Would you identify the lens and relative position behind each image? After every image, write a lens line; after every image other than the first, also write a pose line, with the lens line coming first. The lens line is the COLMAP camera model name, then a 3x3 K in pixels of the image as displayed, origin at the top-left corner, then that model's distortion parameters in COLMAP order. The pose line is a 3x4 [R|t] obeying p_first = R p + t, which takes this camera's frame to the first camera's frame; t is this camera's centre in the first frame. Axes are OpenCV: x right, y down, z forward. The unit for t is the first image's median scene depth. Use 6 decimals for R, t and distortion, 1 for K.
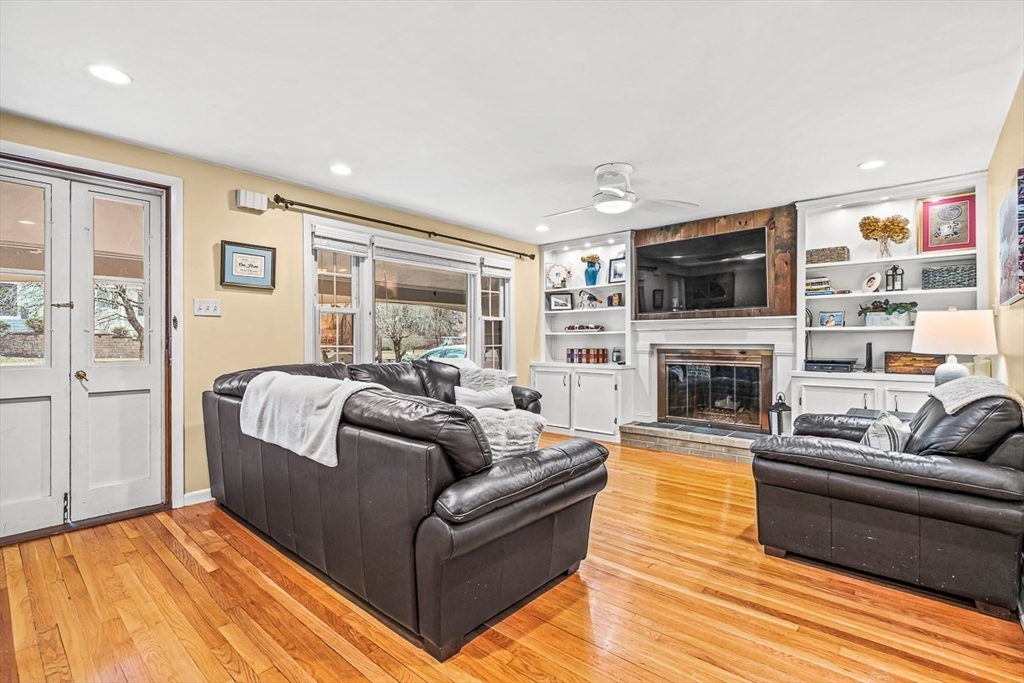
lens RADIAL K [[483.7, 0, 509.0], [0, 483.7, 337.8], [0, 0, 1]] dist [0.000158, -0.000847]
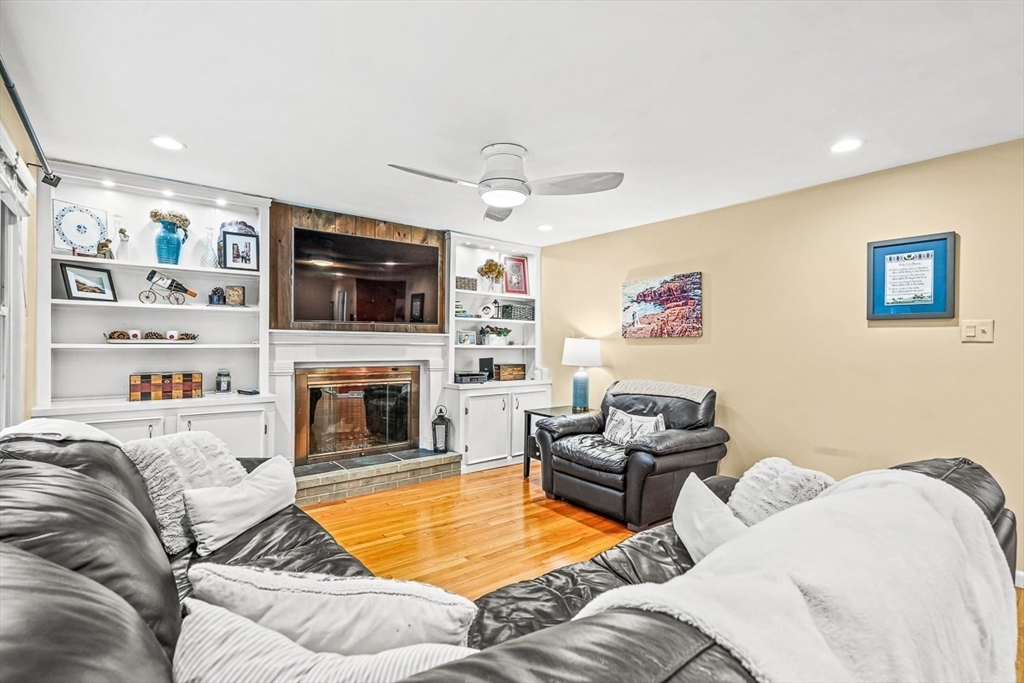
lens RADIAL K [[476.0, 0, 512.0], [0, 476.0, 341.5], [0, 0, 1]] dist [-0.000197, 0.000938]
pose [[0.162900, 0.011255, 0.986578, -0.446421], [-0.012876, 0.999874, -0.009280, -0.020509], [-0.986559, -0.011191, 0.163025, 0.676883]]
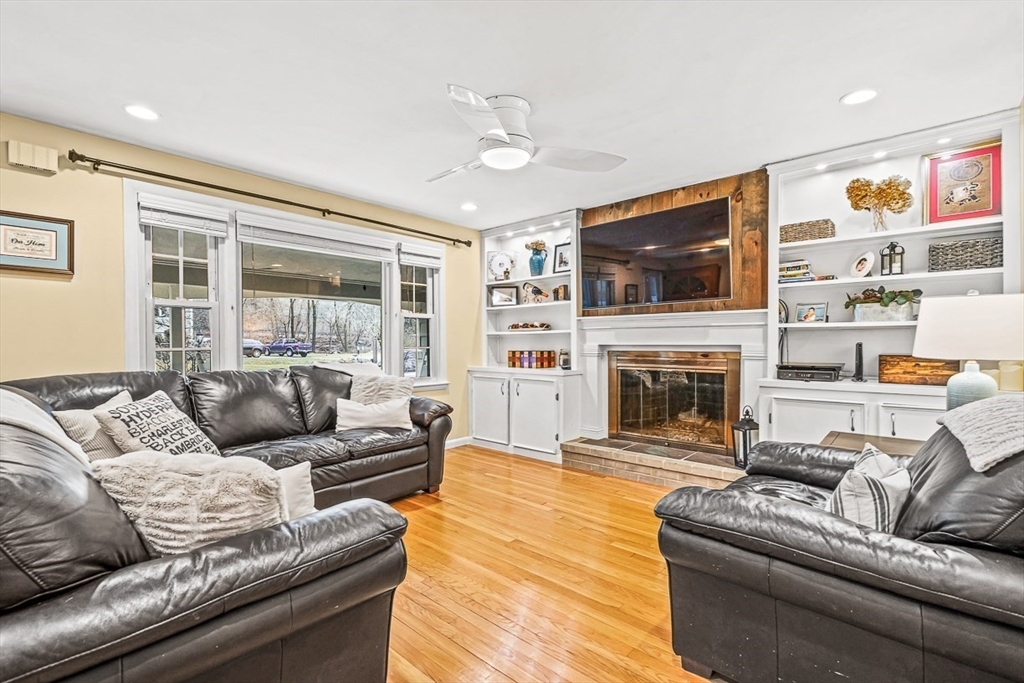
lens RADIAL K [[476.0, 0, 512.0], [0, 476.0, 341.5], [0, 0, 1]] dist [-0.000197, 0.000938]
pose [[0.999933, -0.002025, -0.011409, 0.184314], [0.002083, 0.999985, 0.005139, 0.002390], [0.011398, -0.005162, 0.999922, 0.215897]]
